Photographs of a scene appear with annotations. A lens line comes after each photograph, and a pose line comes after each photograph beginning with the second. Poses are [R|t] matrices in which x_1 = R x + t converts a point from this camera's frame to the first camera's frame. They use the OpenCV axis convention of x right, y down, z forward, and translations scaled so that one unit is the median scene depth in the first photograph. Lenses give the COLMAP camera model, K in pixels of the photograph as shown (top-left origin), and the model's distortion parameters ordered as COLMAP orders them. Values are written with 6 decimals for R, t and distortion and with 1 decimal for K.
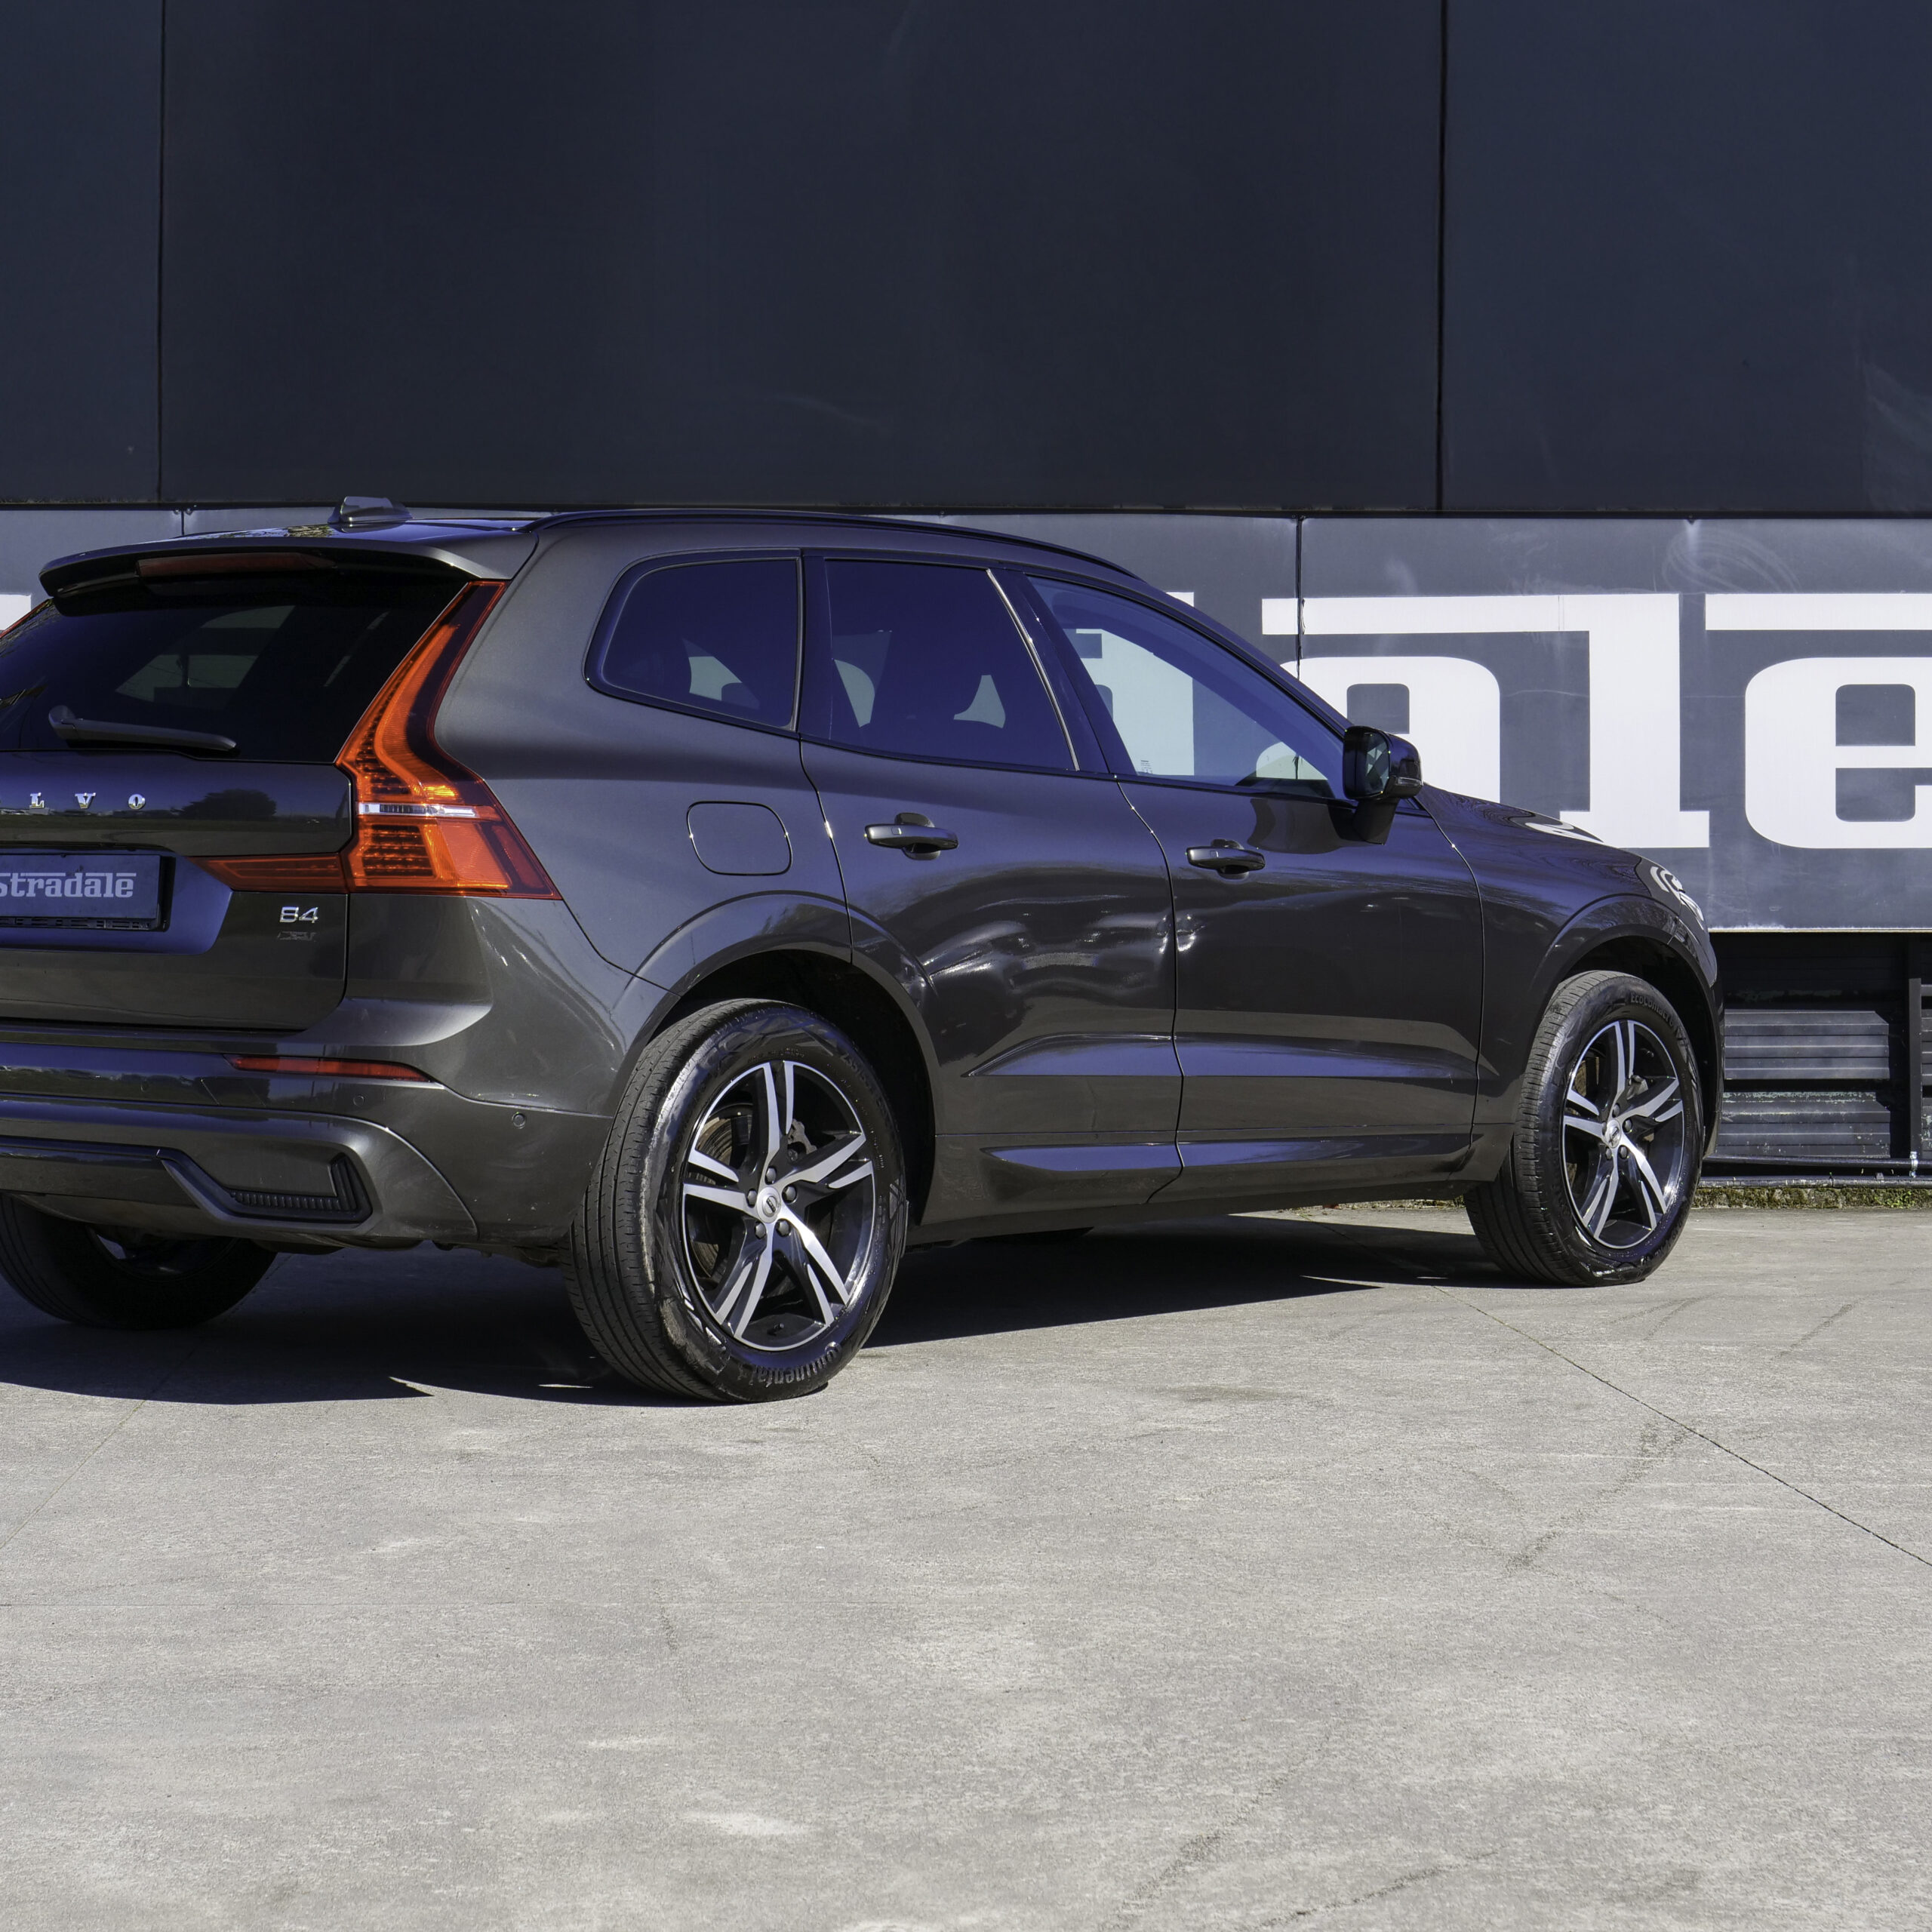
lens RADIAL K [[4603.6, 0, 950.2], [0, 4603.6, 966.3], [0, 0, 1]] dist [0.014192, -0.251880]
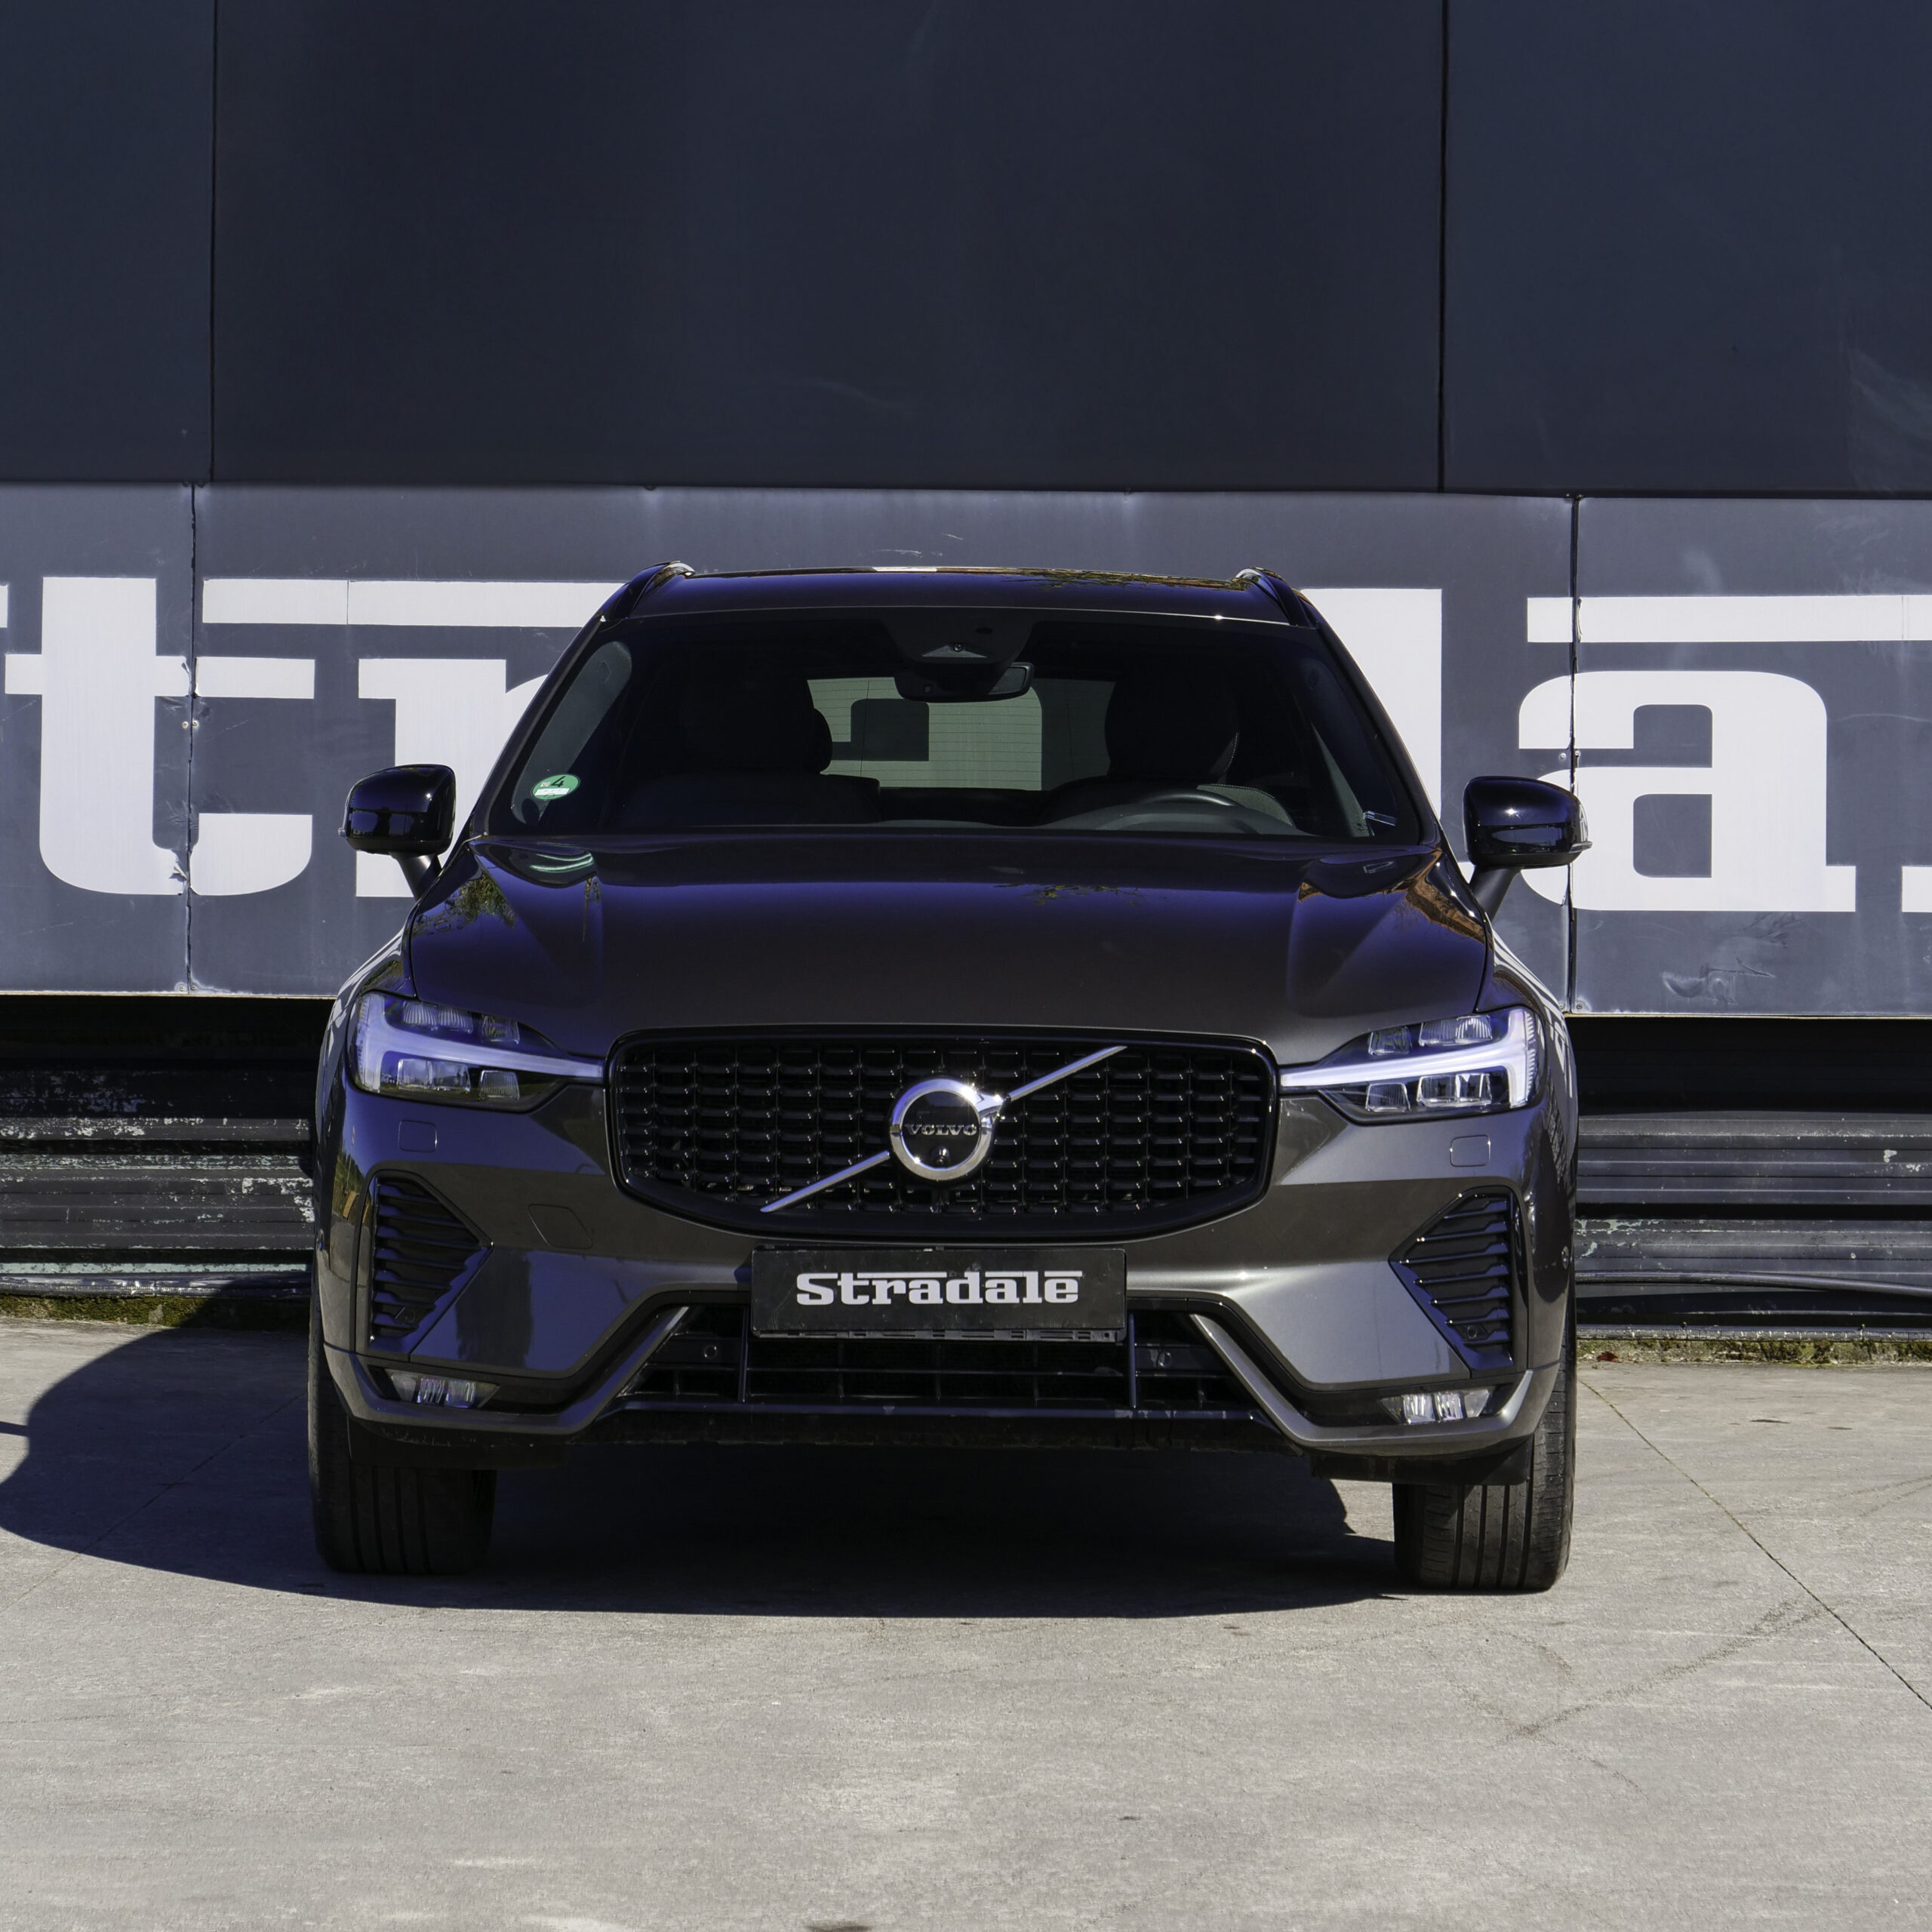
lens RADIAL K [[6799.0, 0, 913.6], [0, 6799.0, 912.6], [0, 0, 1]] dist [-0.009718, 0.071611]
pose [[0.997037, 0.009748, -0.076301, 0.084098], [-0.010886, 0.999835, -0.014512, -0.010942], [0.076147, 0.015300, 0.996979, -0.299546]]
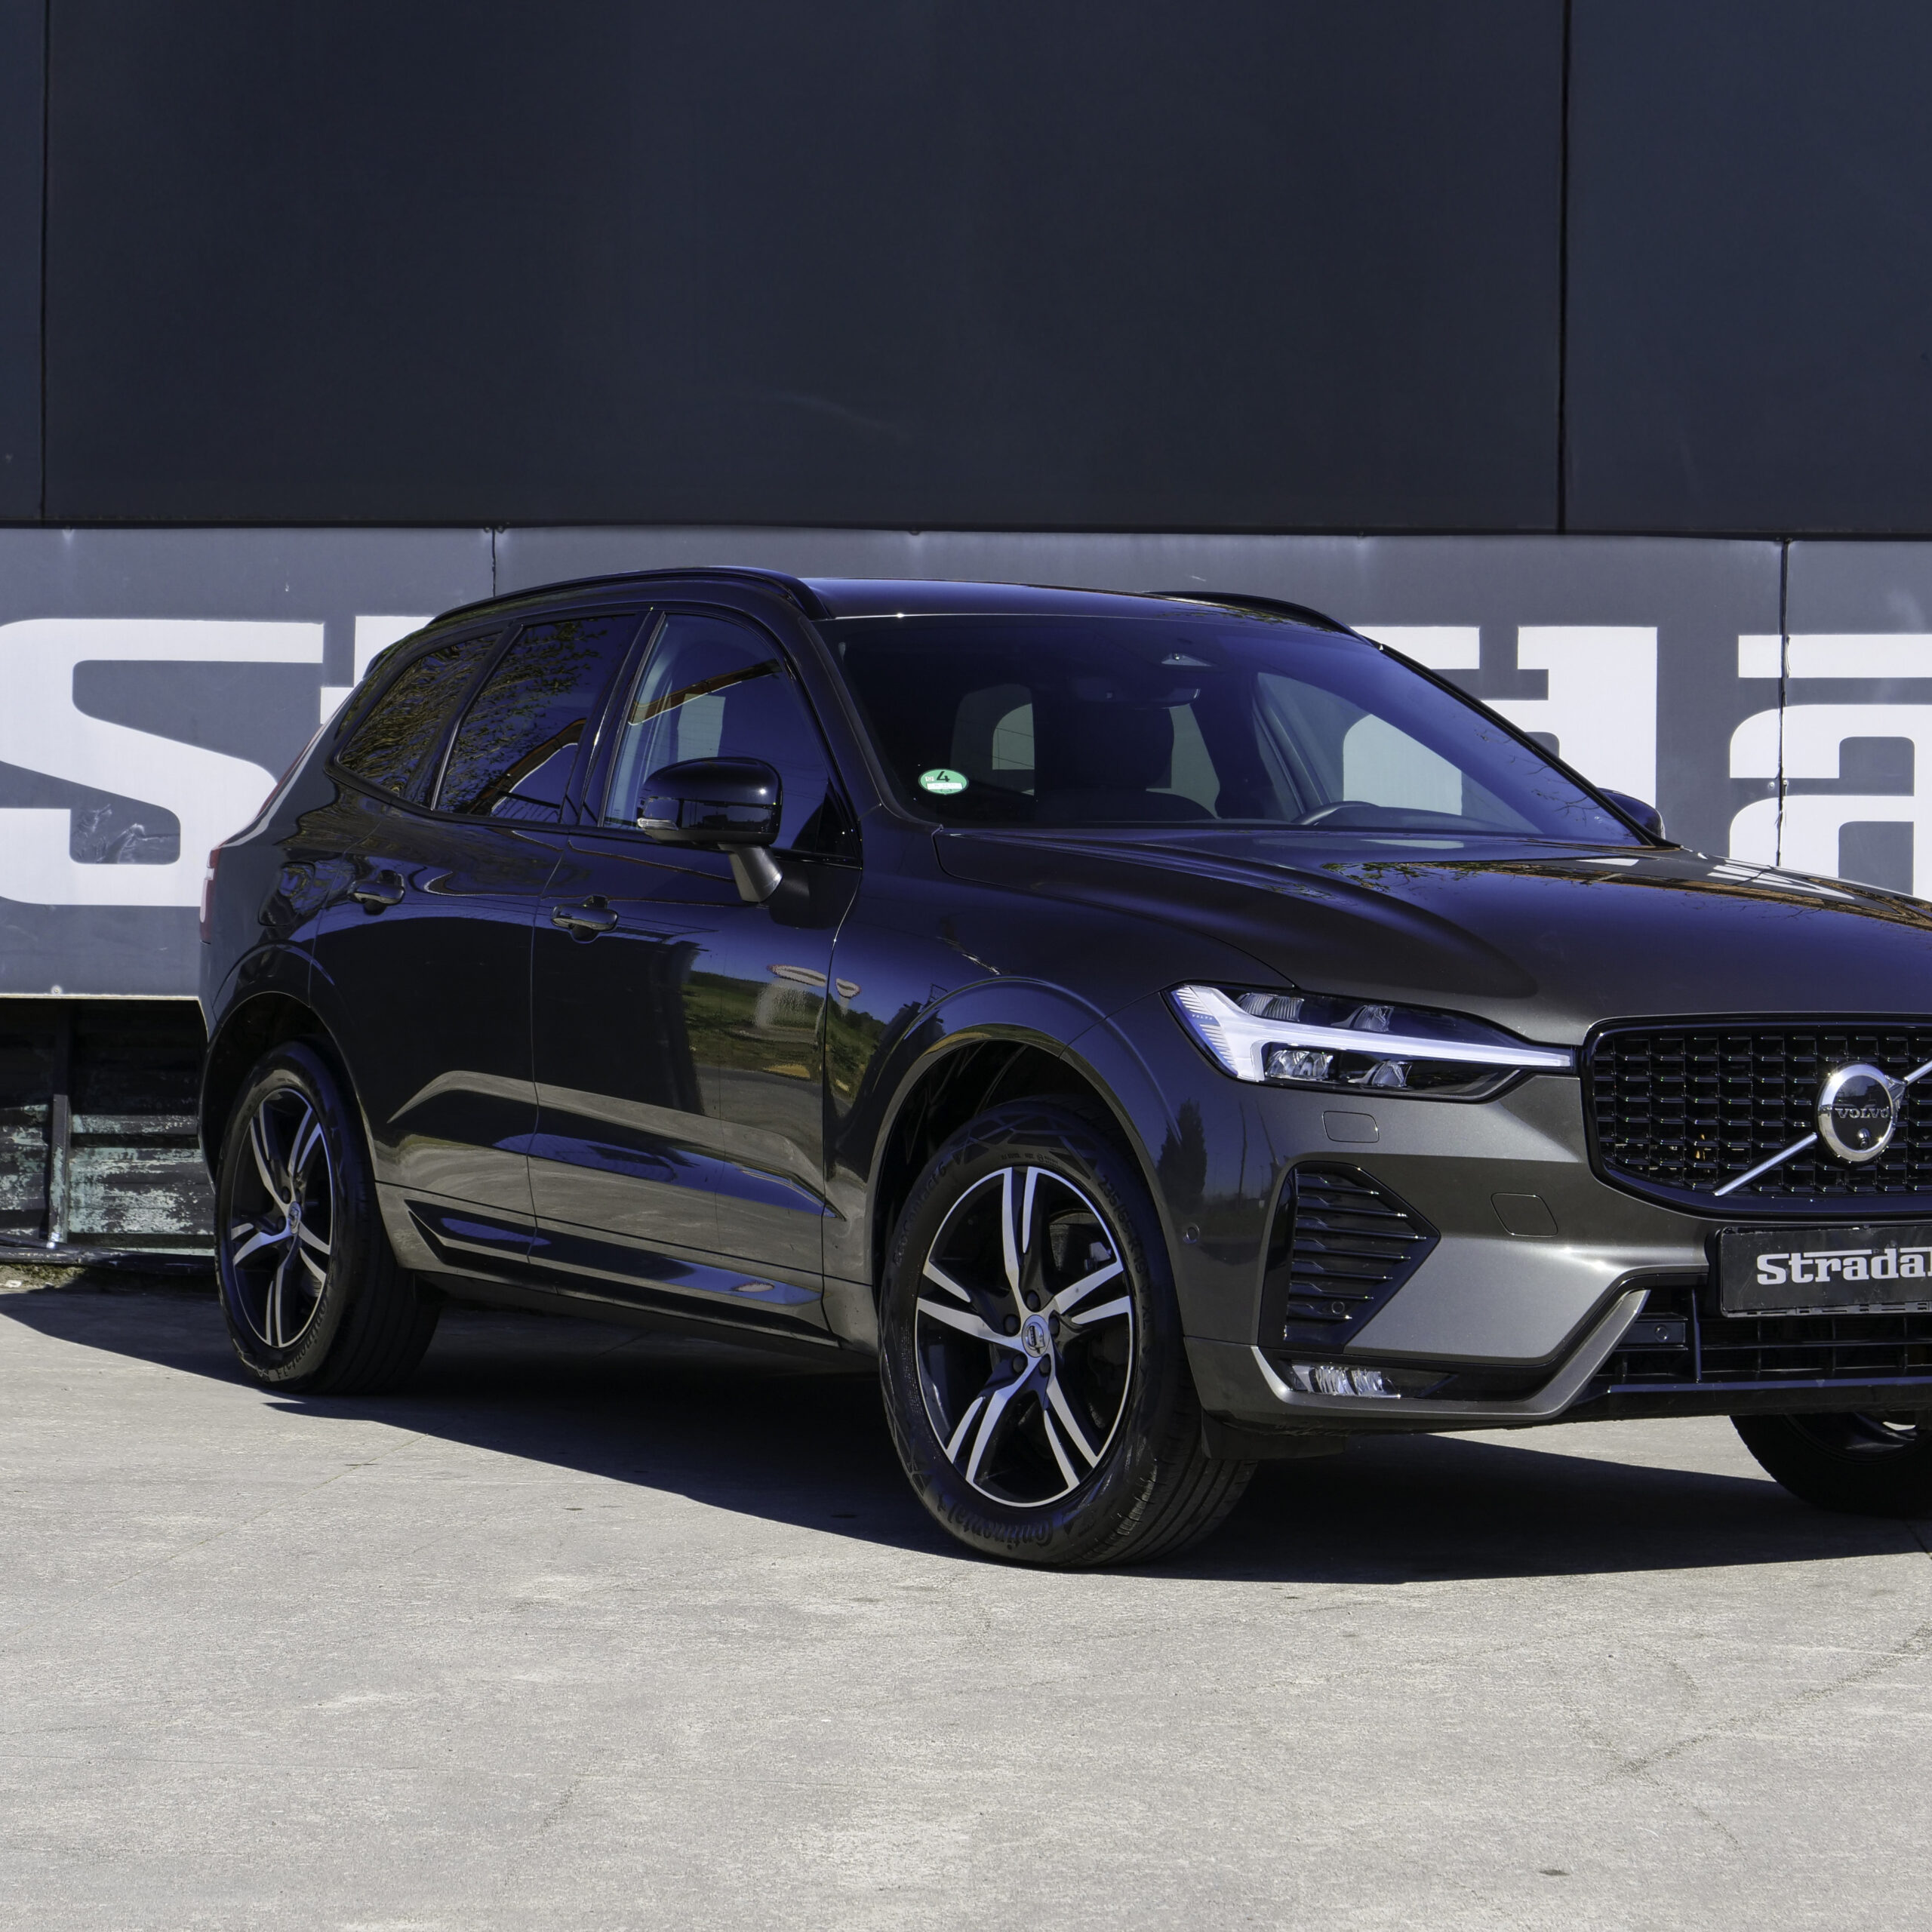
lens RADIAL K [[5358.6, 0, 917.8], [0, 5358.6, 968.5], [0, 0, 1]] dist [0.003141, 0.057975]
pose [[0.987676, 0.014594, -0.155832, 0.118159], [-0.017454, 0.999703, -0.016999, 0.001480], [0.155538, 0.019509, 0.987637, 0.004856]]
